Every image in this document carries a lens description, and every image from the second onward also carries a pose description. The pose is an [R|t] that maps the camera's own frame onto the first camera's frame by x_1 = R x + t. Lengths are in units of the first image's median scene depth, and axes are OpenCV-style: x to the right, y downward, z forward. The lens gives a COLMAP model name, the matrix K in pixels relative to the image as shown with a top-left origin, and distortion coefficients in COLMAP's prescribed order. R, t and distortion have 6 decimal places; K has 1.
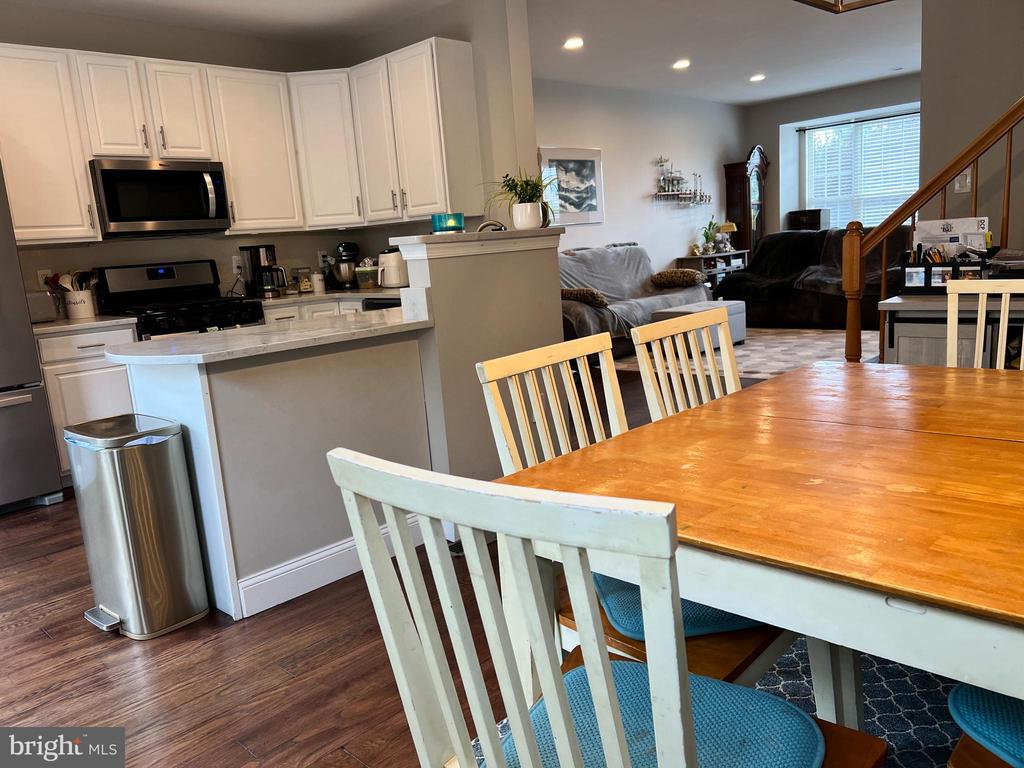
lens RADIAL K [[781.4, 0, 512.5], [0, 781.4, 386.6], [0, 0, 1]] dist [0.000523, 0.000037]
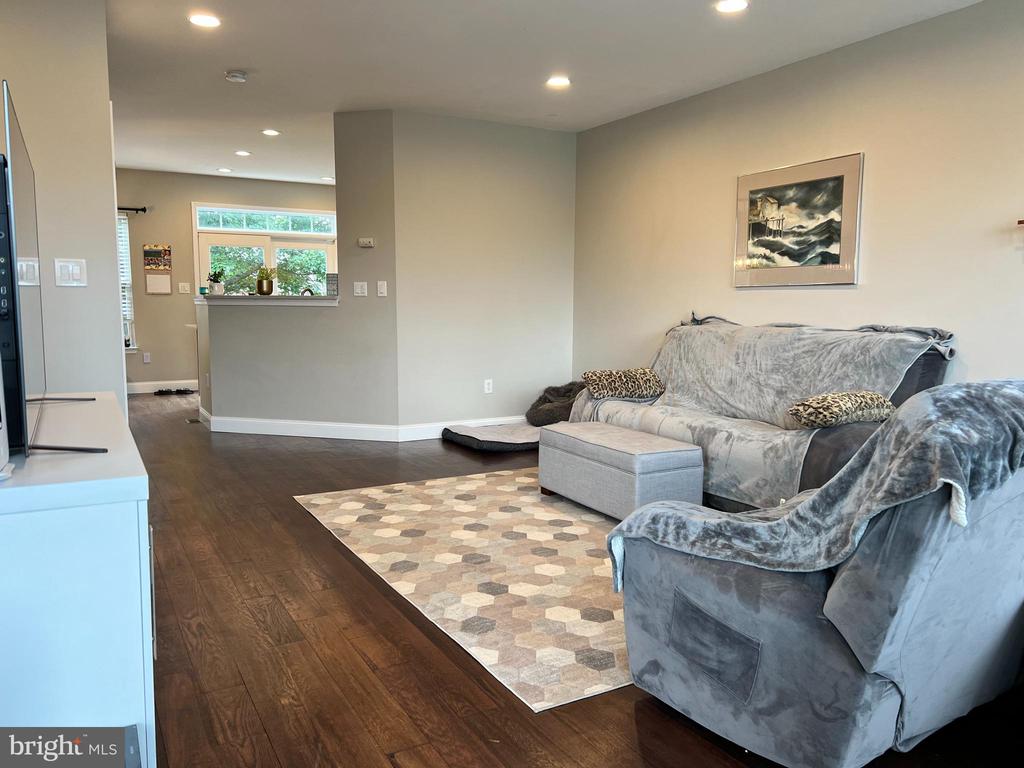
lens RADIAL K [[781.4, 0, 512.0], [0, 781.4, 383.2], [0, 0, 1]] dist [0.000523, 0.000037]
pose [[-0.278034, 0.177643, -0.944002, 0.755338], [-0.159178, 0.960643, 0.227657, -0.242636], [0.947290, 0.213561, -0.238815, 0.966531]]
